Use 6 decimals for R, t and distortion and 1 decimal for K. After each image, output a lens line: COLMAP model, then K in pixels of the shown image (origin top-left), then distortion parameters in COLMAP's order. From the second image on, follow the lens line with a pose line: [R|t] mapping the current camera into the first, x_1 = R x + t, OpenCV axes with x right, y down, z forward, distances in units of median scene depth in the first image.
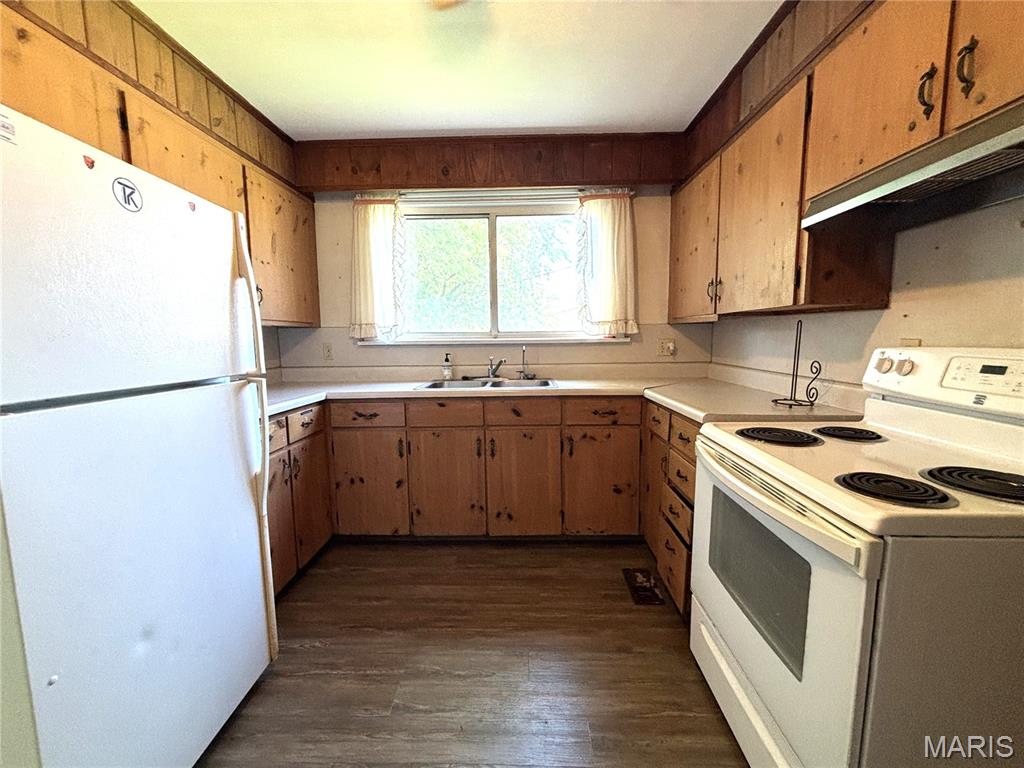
lens RADIAL K [[412.6, 0, 515.8], [0, 412.6, 383.8], [0, 0, 1]] dist [-0.008033, 0.000408]
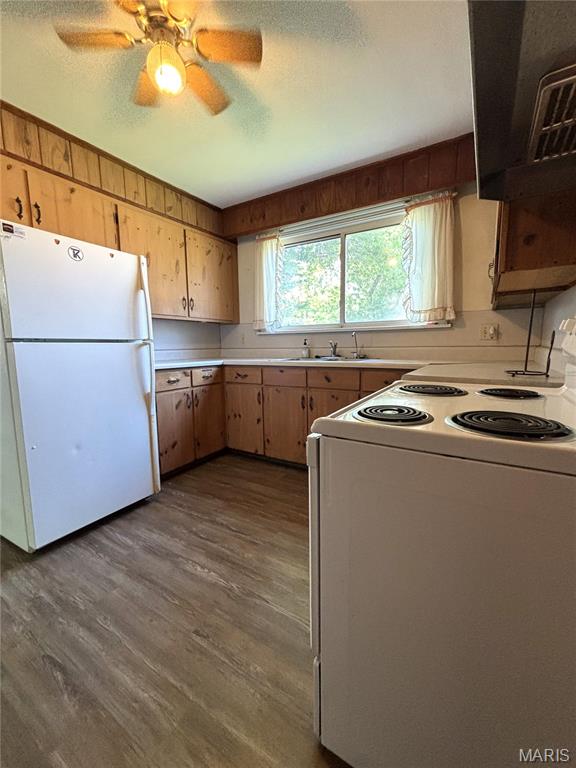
lens RADIAL K [[314.0, 0, 289.0], [0, 314.0, 385.7], [0, 0, 1]] dist [-0.015592, -0.001135]
pose [[0.866341, 0.067930, -0.494812, 0.406570], [-0.052805, 0.997613, 0.044504, 0.053490], [0.496654, -0.012428, 0.867860, 0.035409]]
